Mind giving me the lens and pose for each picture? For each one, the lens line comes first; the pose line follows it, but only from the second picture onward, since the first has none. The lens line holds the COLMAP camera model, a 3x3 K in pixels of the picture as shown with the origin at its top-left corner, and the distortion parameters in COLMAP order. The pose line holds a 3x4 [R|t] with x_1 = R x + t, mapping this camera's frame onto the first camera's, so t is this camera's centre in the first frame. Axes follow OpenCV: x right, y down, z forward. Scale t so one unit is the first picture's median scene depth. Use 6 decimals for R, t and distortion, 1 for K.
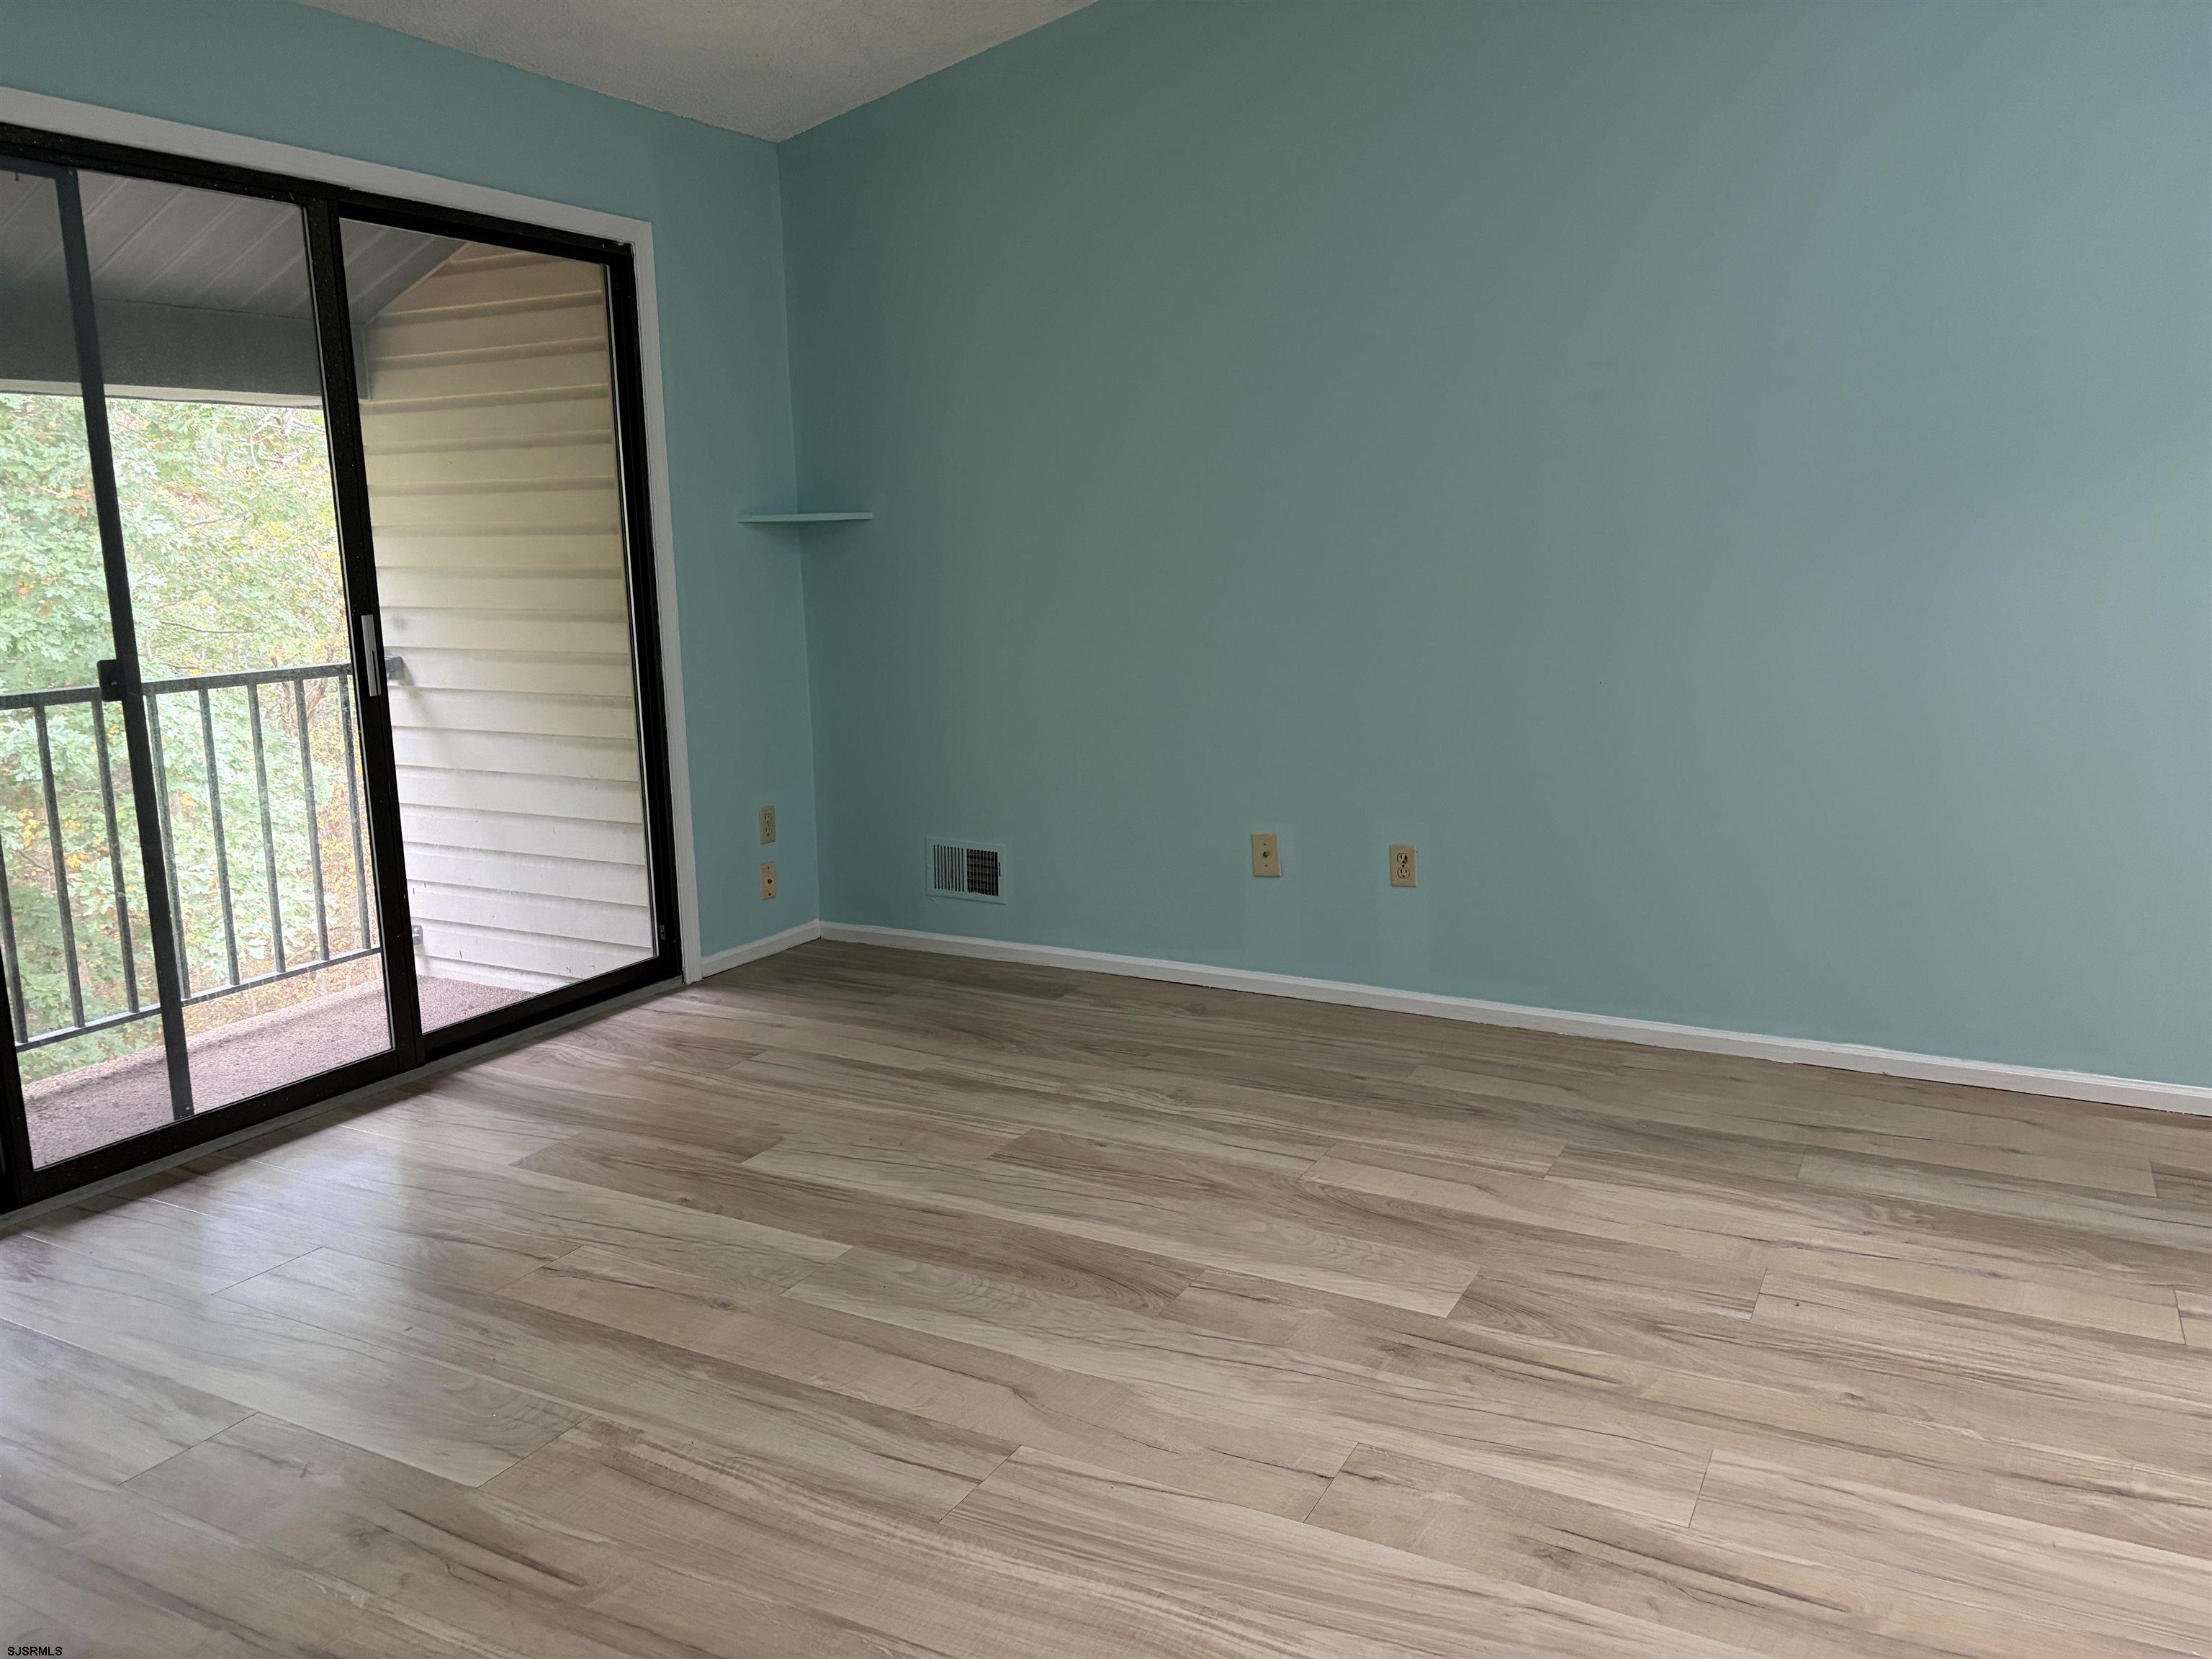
lens RADIAL K [[1684.4, 0, 1100.2], [0, 1684.4, 821.9], [0, 0, 1]] dist [0.069959, -0.076952]
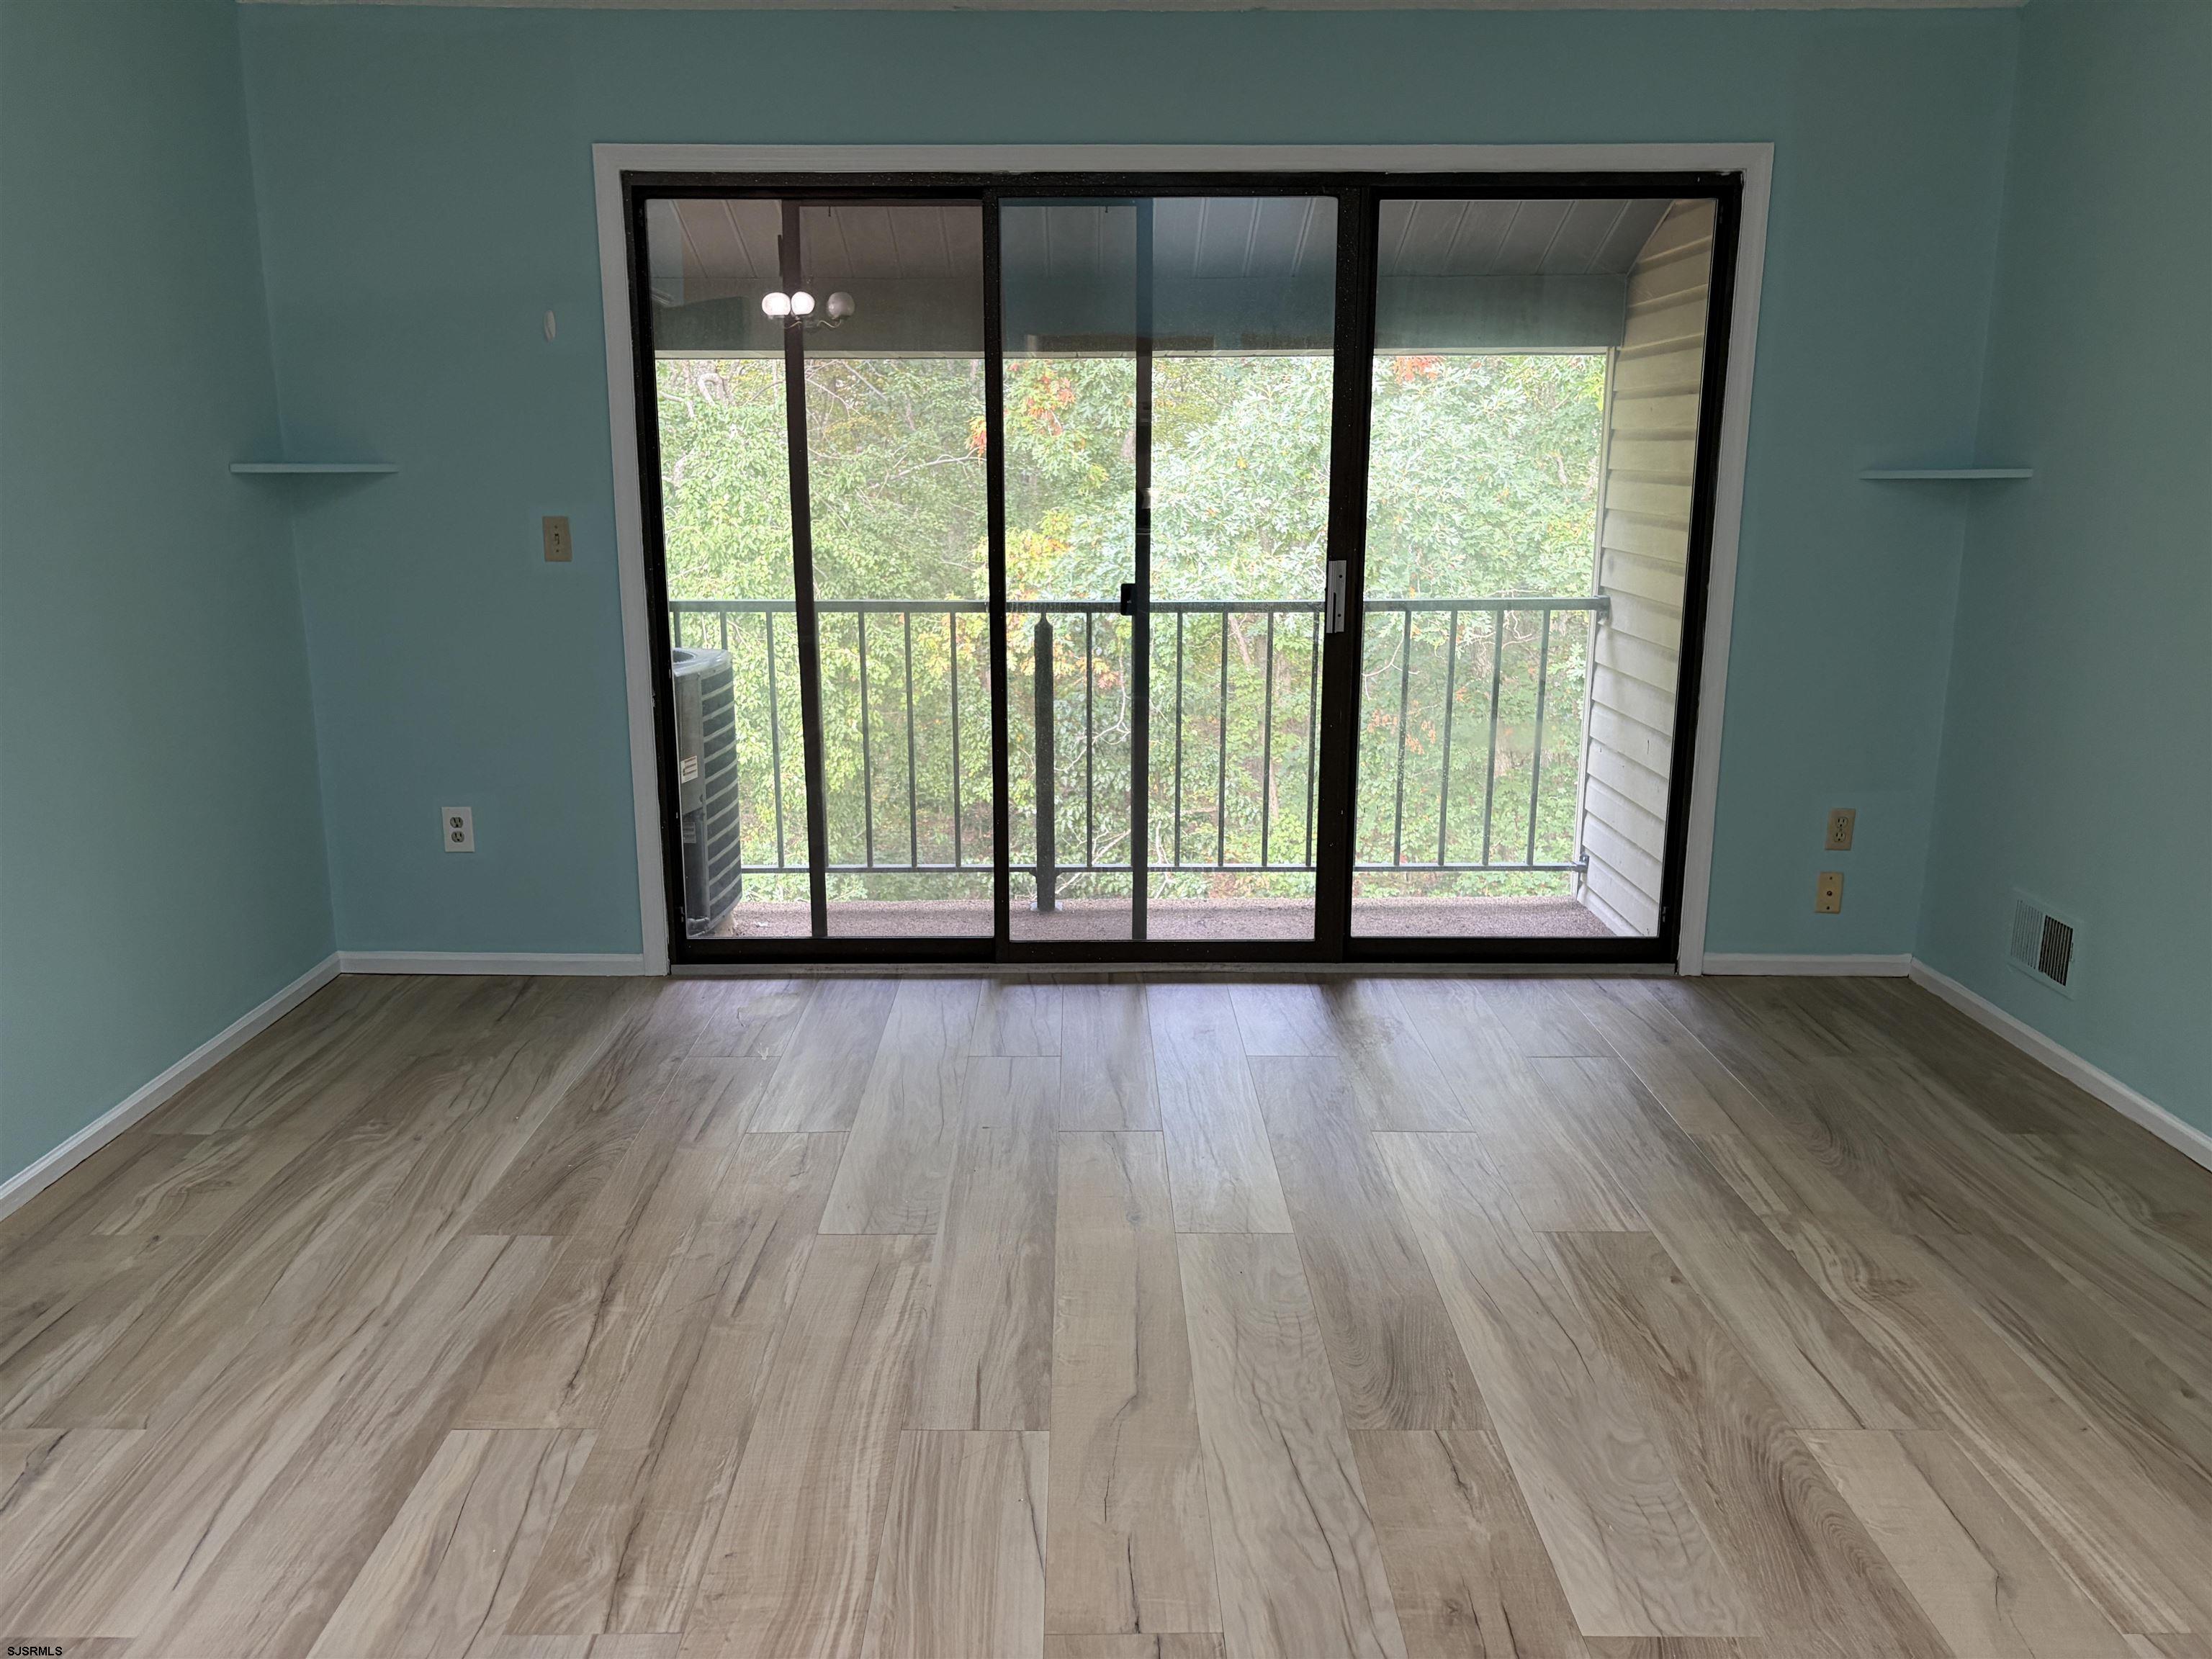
lens RADIAL K [[1684.4, 0, 1100.2], [0, 1684.4, 821.9], [0, 0, 1]] dist [0.069959, -0.076952]
pose [[0.476769, 0.211599, -0.853181, 0.540572], [-0.165004, 0.974885, 0.149576, -0.104166], [0.863403, 0.069465, 0.499710, 0.349457]]
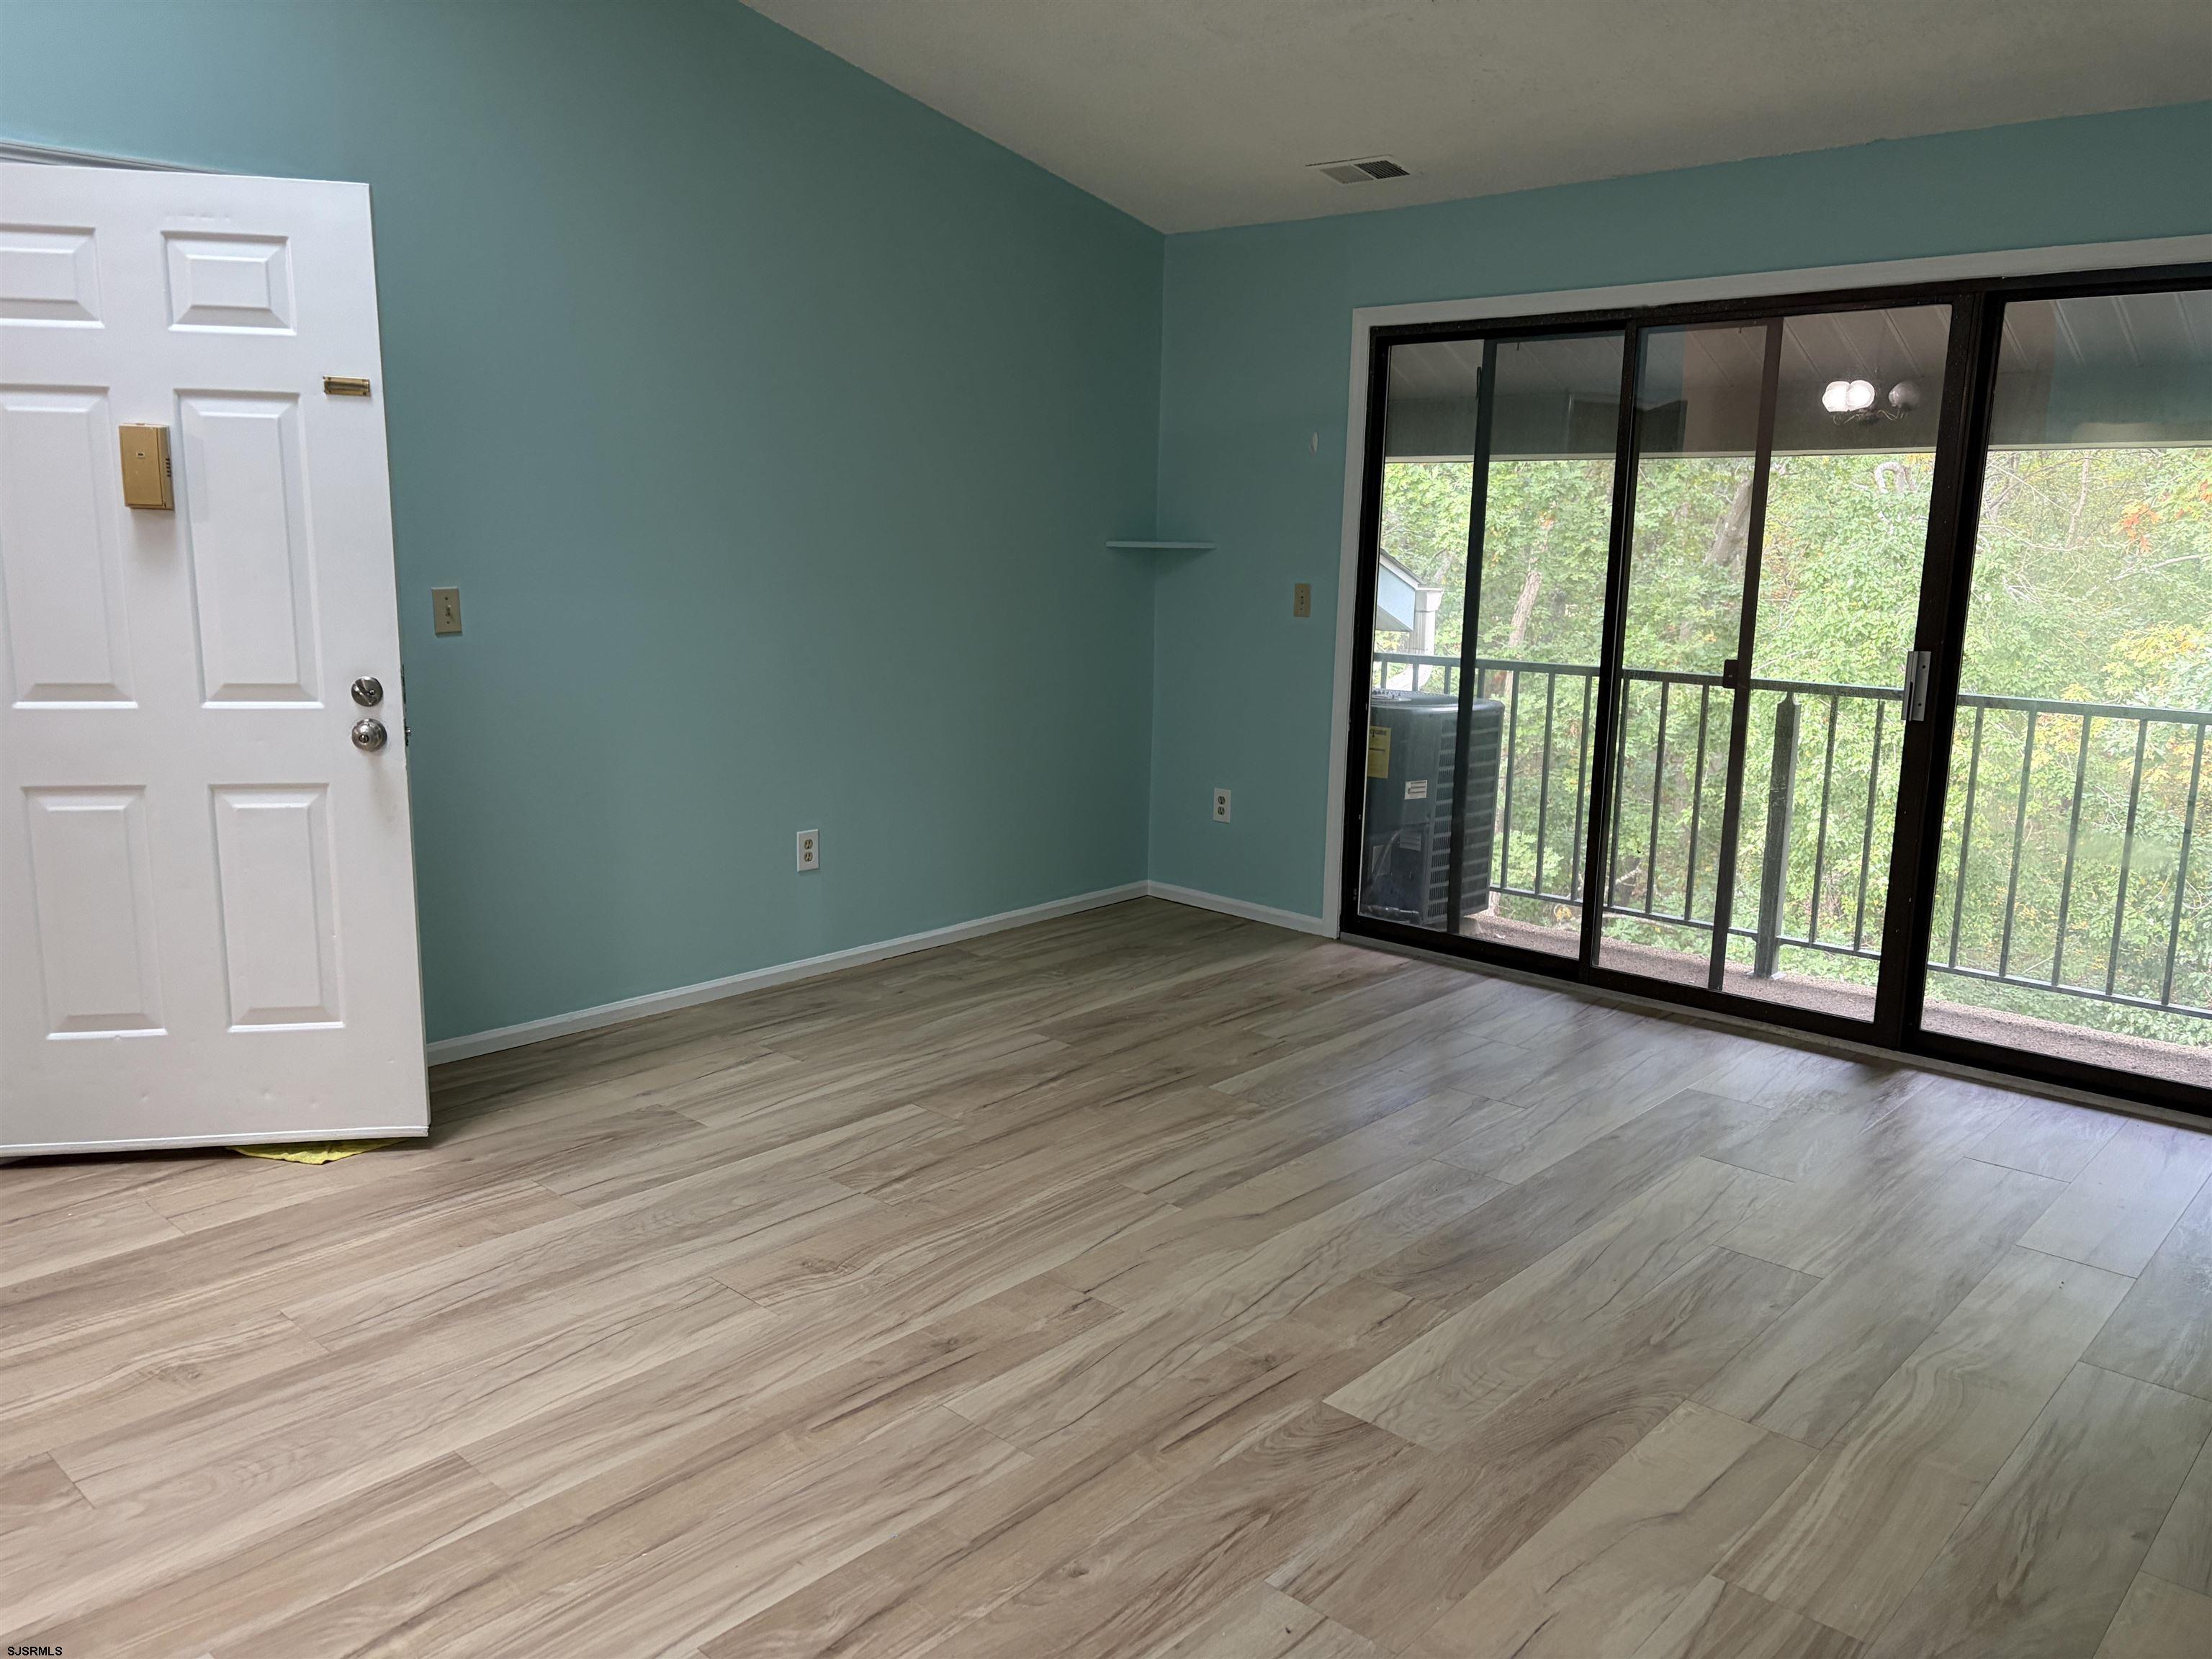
lens RADIAL K [[1684.4, 0, 1100.2], [0, 1684.4, 821.9], [0, 0, 1]] dist [0.069959, -0.076952]
pose [[-0.259324, 0.184226, -0.948057, 0.919780], [-0.182987, 0.954485, 0.235529, -0.201028], [0.948297, 0.234560, -0.213810, 0.828233]]
